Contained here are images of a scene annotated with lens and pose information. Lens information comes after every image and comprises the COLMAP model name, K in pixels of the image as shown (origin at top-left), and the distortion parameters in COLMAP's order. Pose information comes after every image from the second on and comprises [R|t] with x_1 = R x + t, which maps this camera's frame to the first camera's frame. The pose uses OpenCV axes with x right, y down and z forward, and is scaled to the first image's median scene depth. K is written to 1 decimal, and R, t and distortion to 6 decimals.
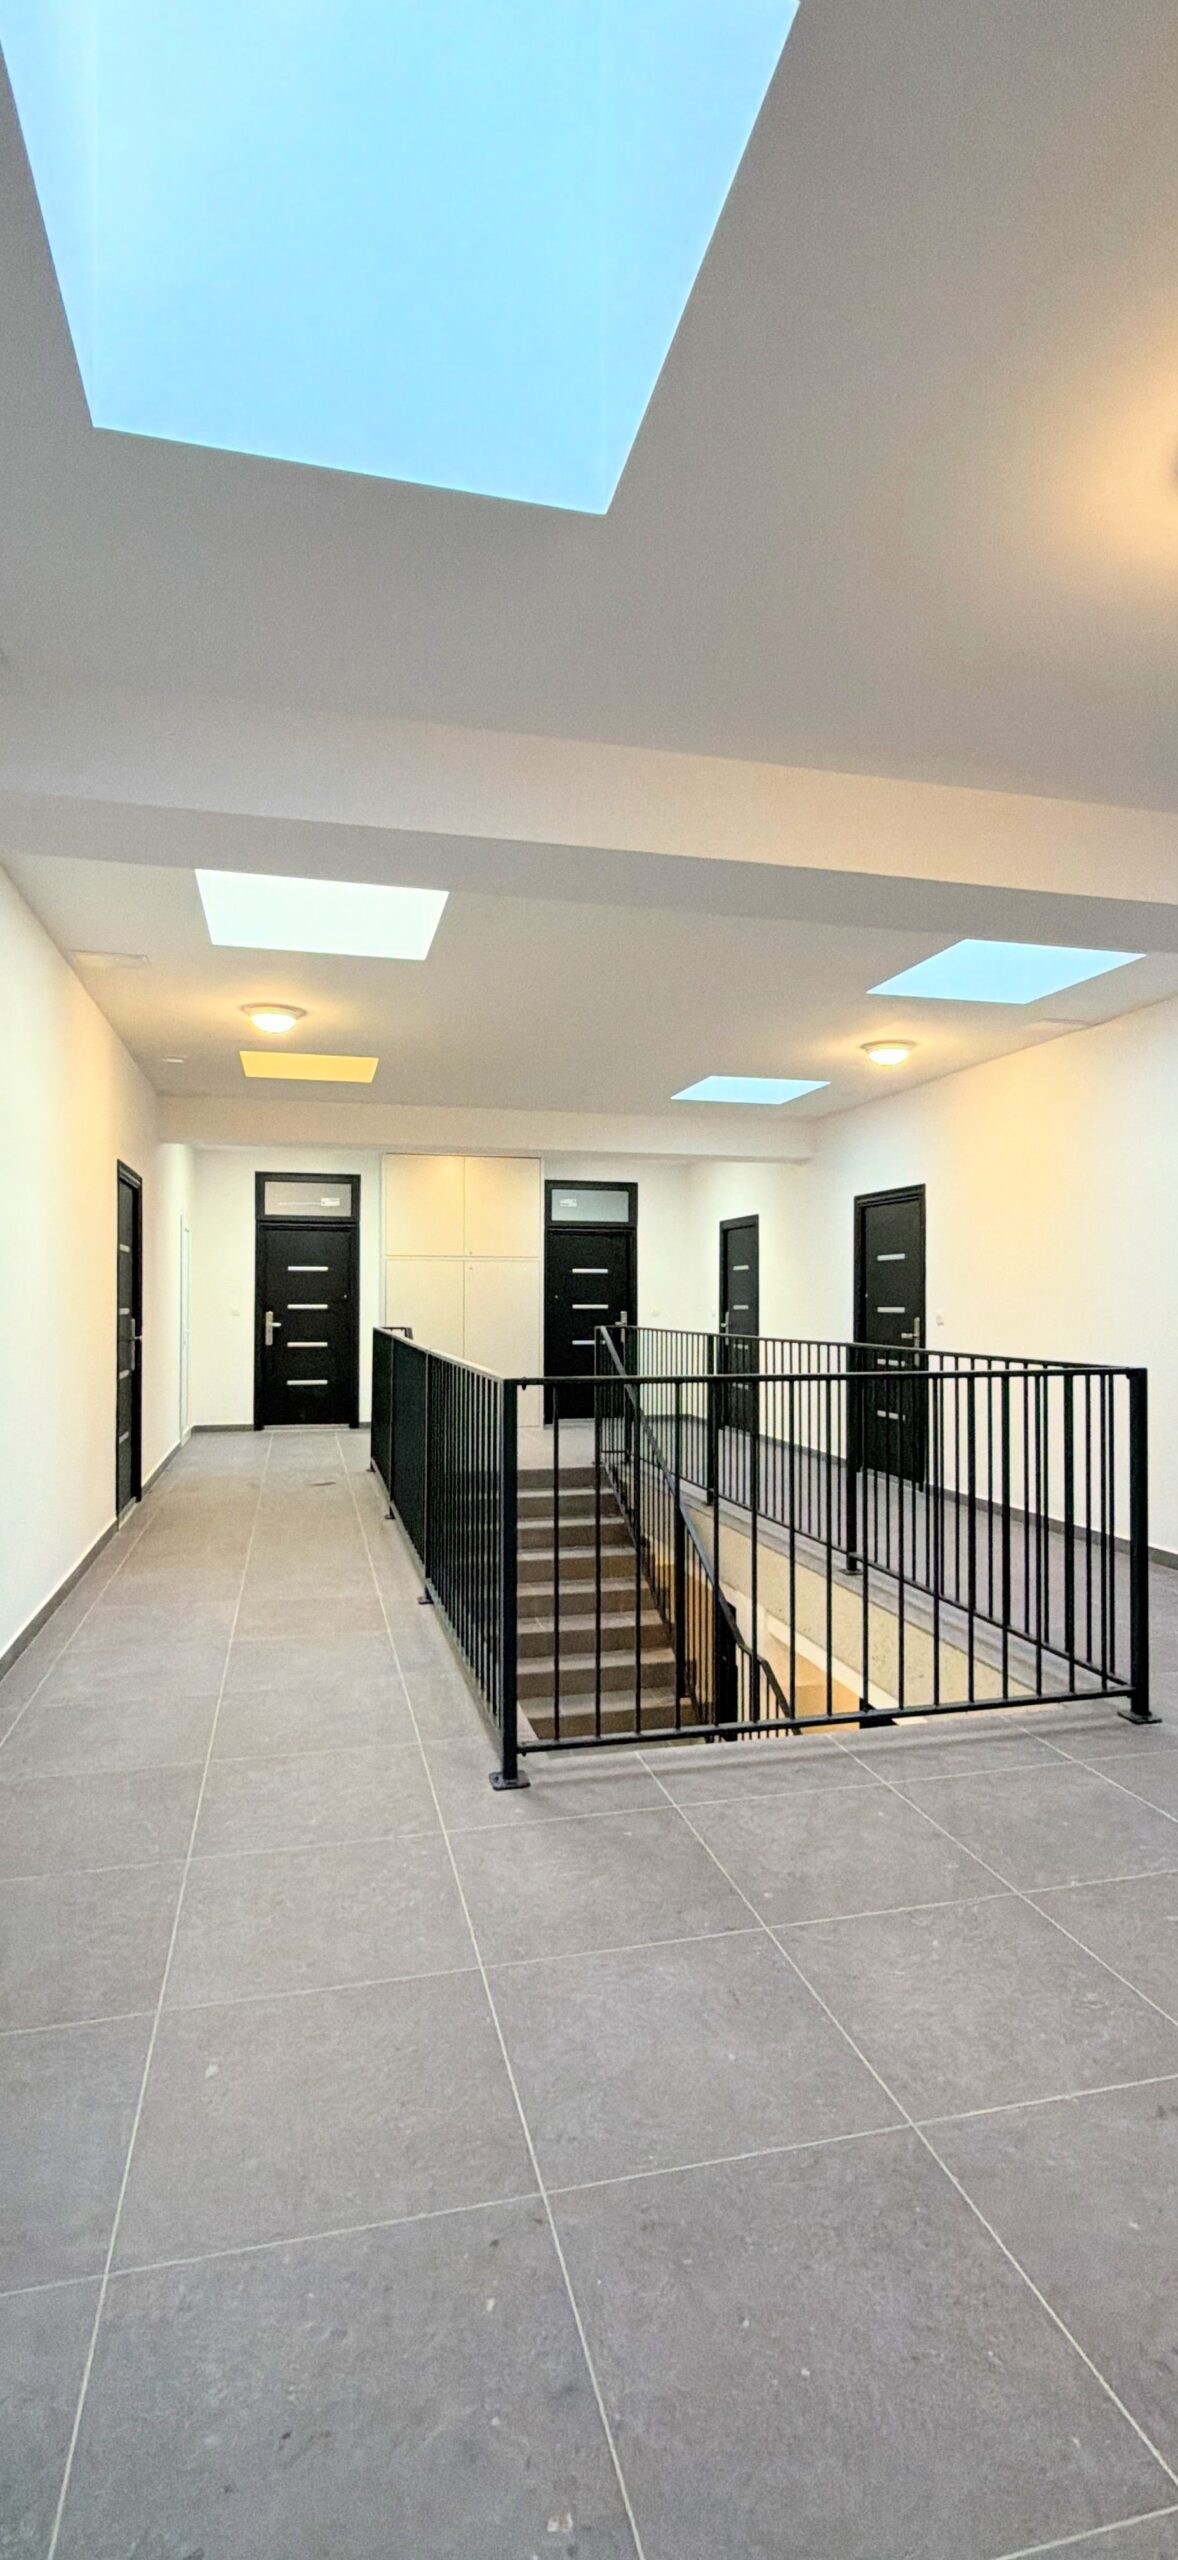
lens RADIAL K [[1168.3, 0, 589.0], [0, 1168.3, 1280.0], [0, 0, 1]] dist [0.001488, -0.000076]
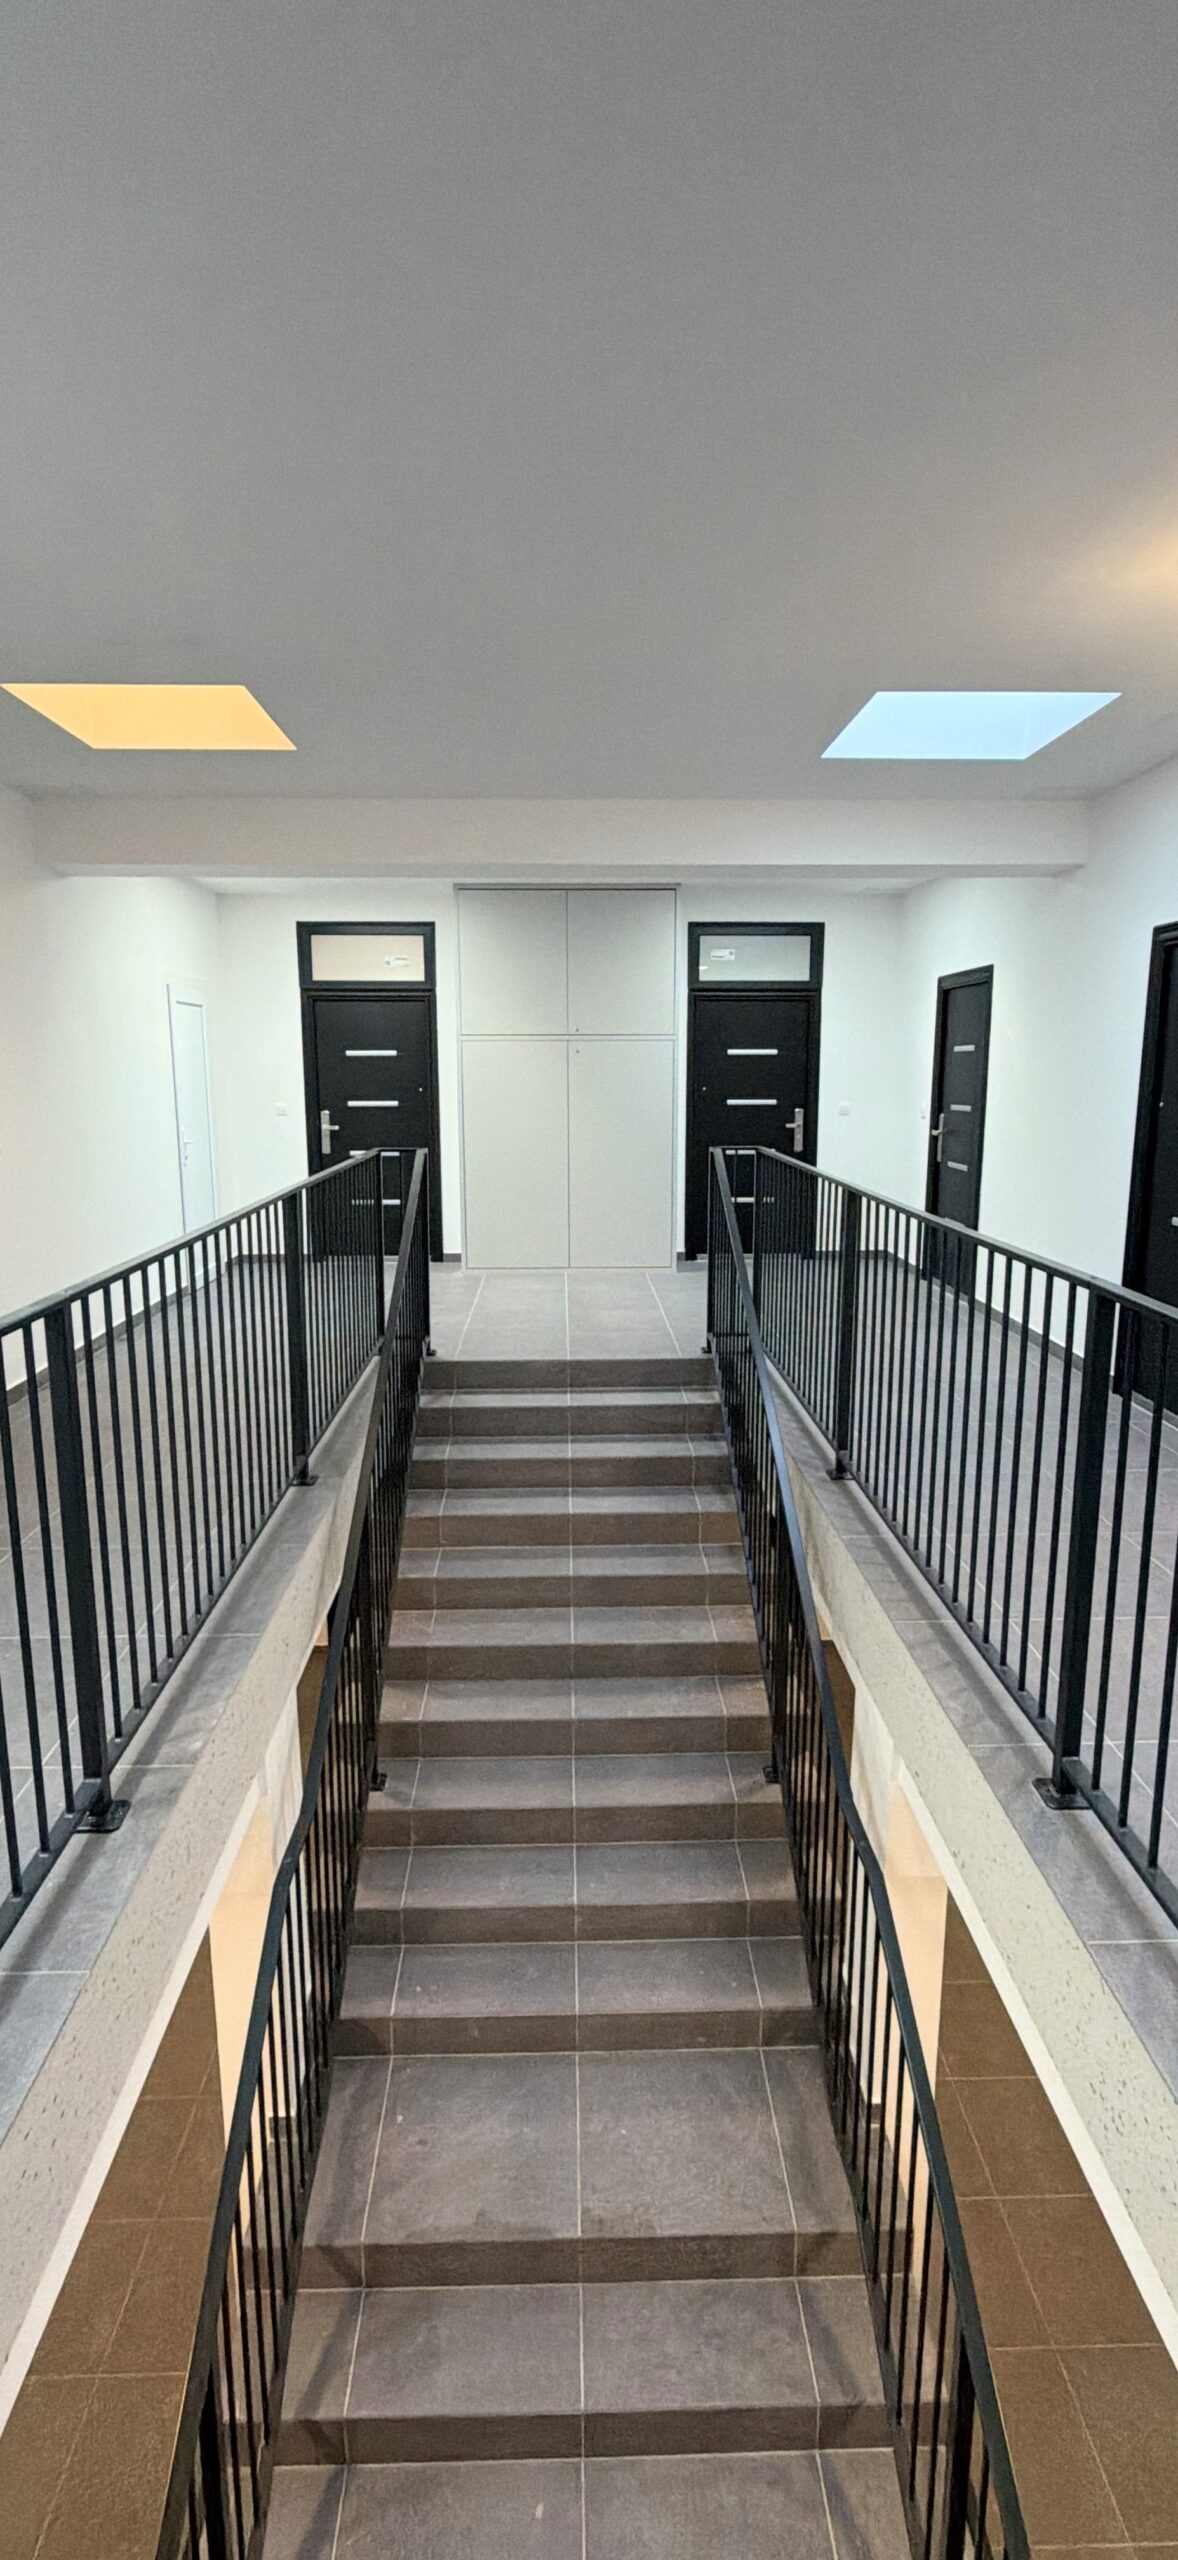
lens RADIAL K [[1168.3, 0, 589.0], [0, 1168.3, 1280.0], [0, 0, 1]] dist [0.001488, -0.000076]
pose [[0.975883, 0.034873, -0.215489, 0.066579], [0.009107, 0.979794, 0.199803, -0.015631], [0.218102, -0.196947, 0.955847, 0.277233]]
